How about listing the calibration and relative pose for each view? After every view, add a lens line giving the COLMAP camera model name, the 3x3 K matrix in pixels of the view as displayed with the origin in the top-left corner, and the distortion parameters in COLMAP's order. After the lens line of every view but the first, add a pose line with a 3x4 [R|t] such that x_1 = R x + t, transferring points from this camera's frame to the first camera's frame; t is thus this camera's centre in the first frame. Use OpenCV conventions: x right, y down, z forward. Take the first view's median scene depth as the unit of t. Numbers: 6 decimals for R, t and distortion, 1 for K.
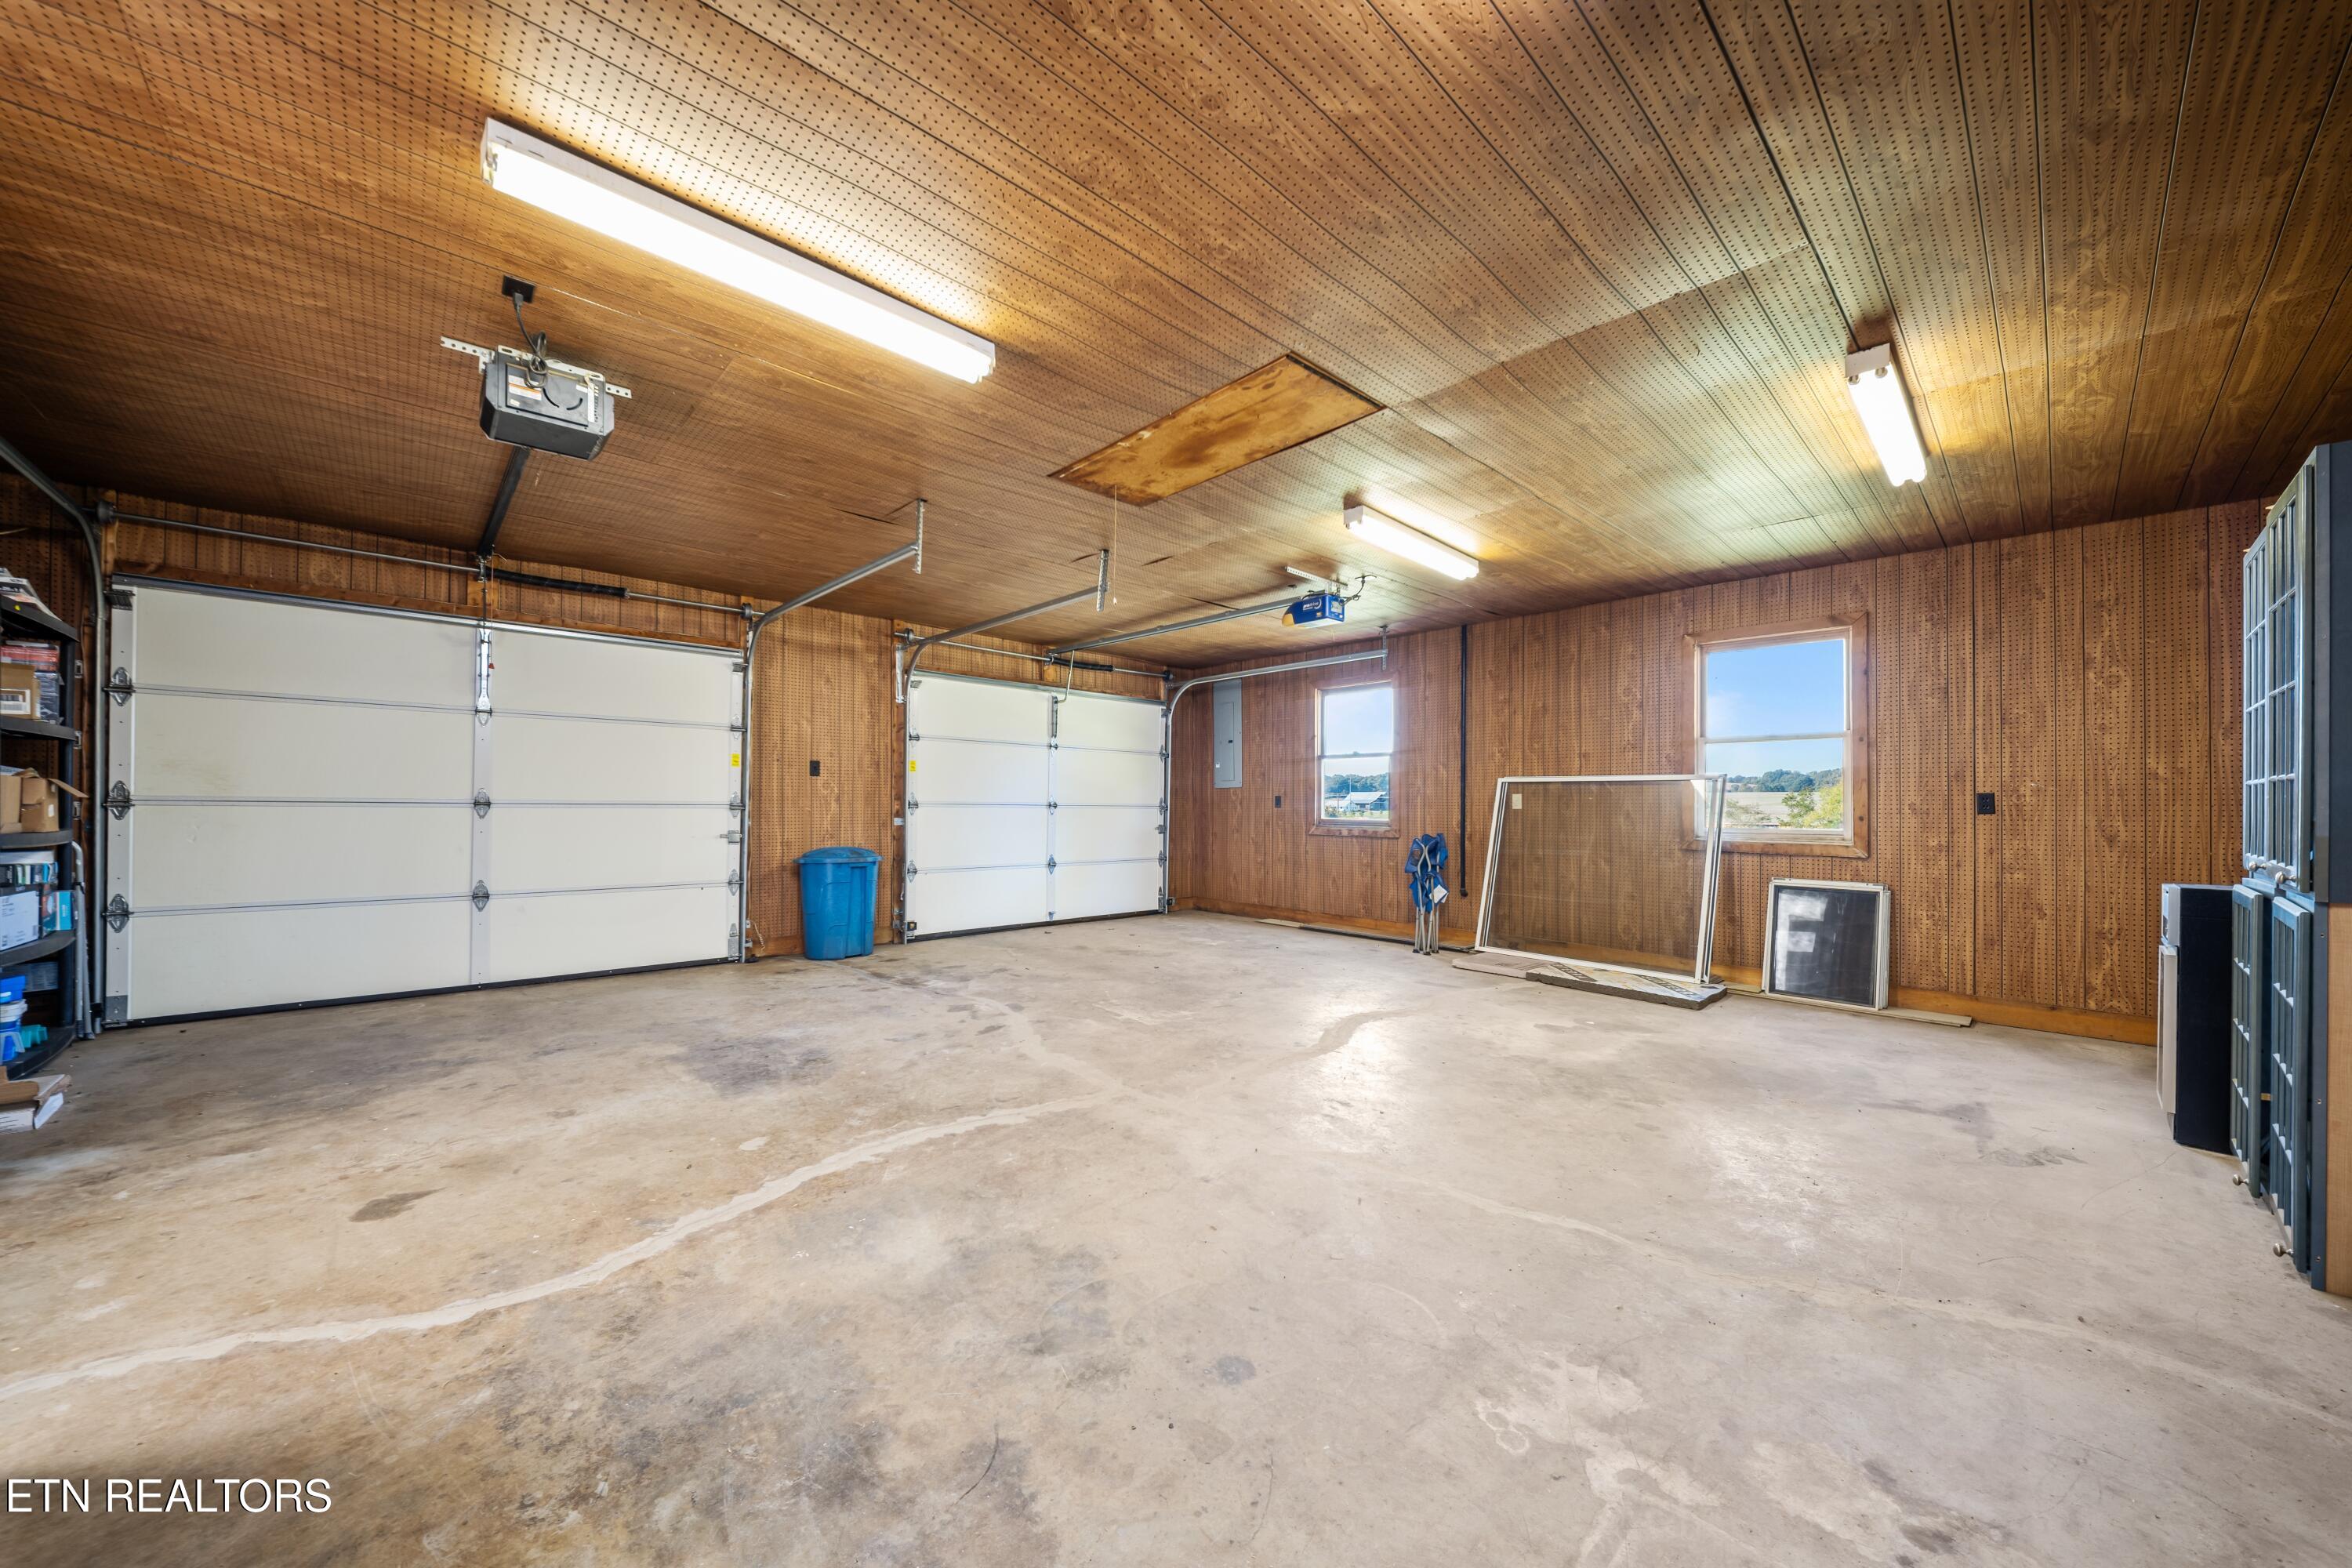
lens RADIAL K [[822.9, 0, 1179.0], [0, 822.9, 793.3], [0, 0, 1]] dist [0.001193, 0.000040]
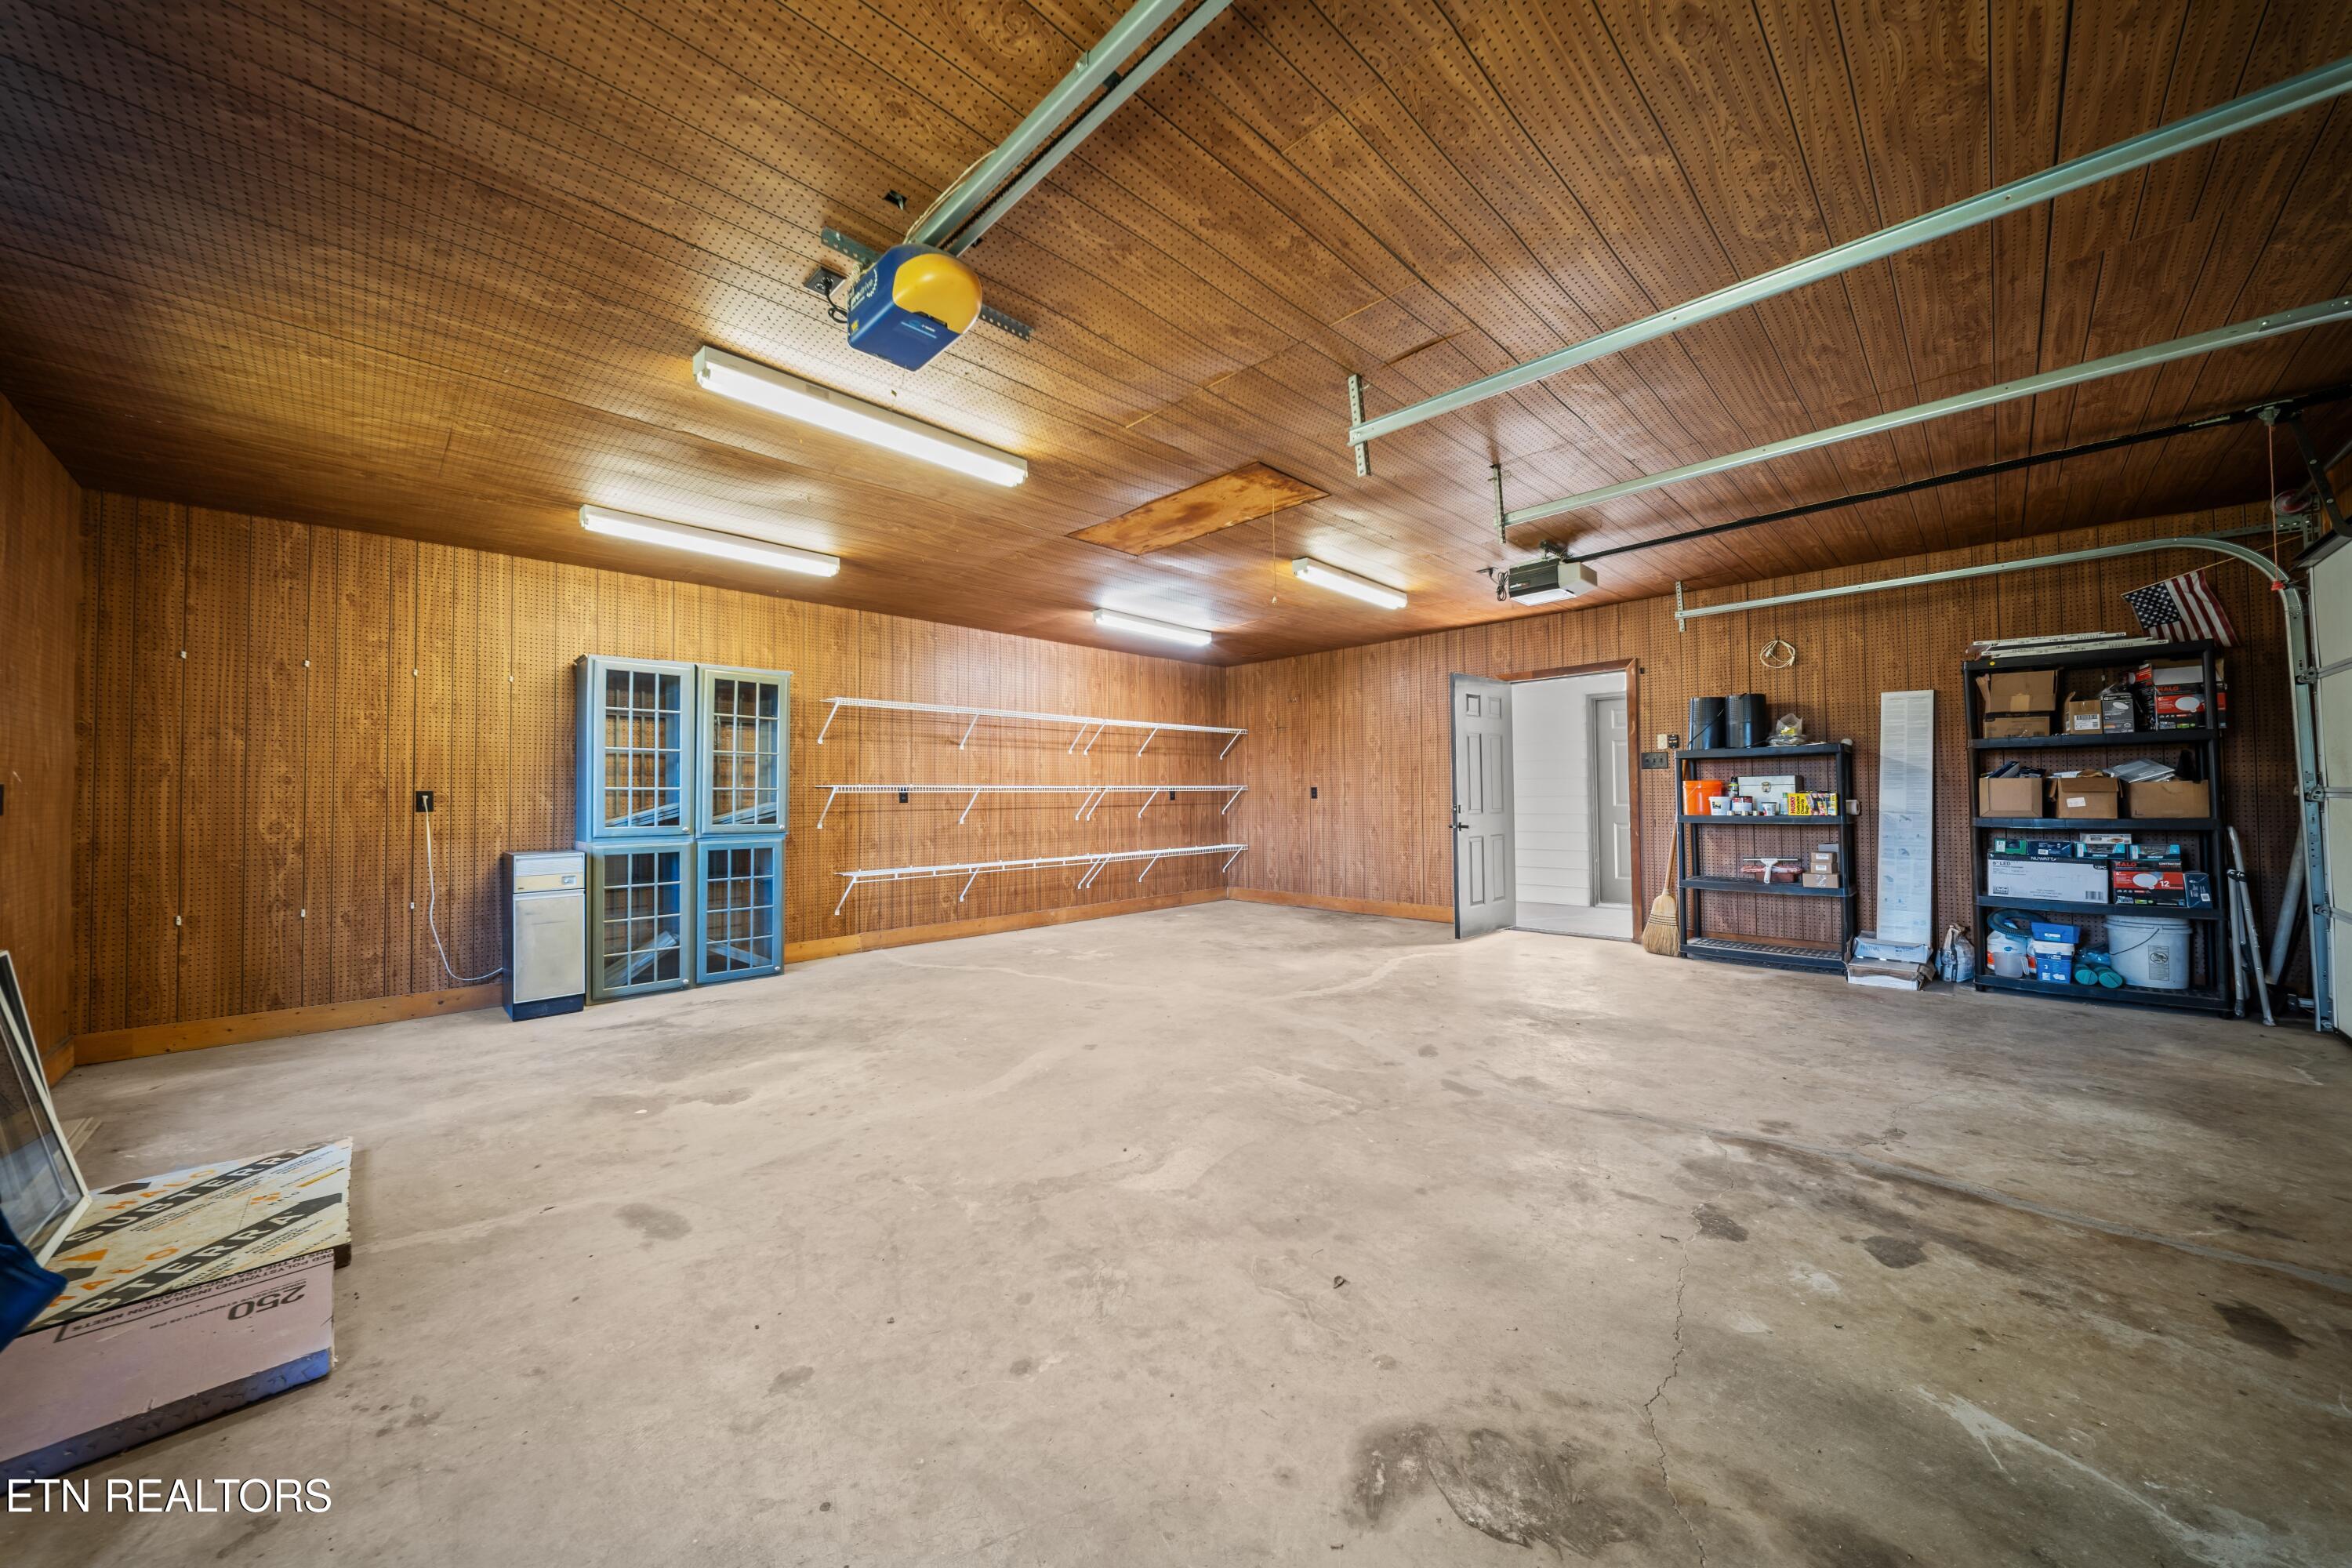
lens RADIAL K [[822.9, 0, 1171.3], [0, 822.9, 782.4], [0, 0, 1]] dist [0.001193, 0.000040]
pose [[-0.999588, 0.001685, -0.028643, 0.073613], [0.002424, 0.999665, -0.025785, 0.017916], [0.028590, -0.025844, -0.999257, 1.867483]]
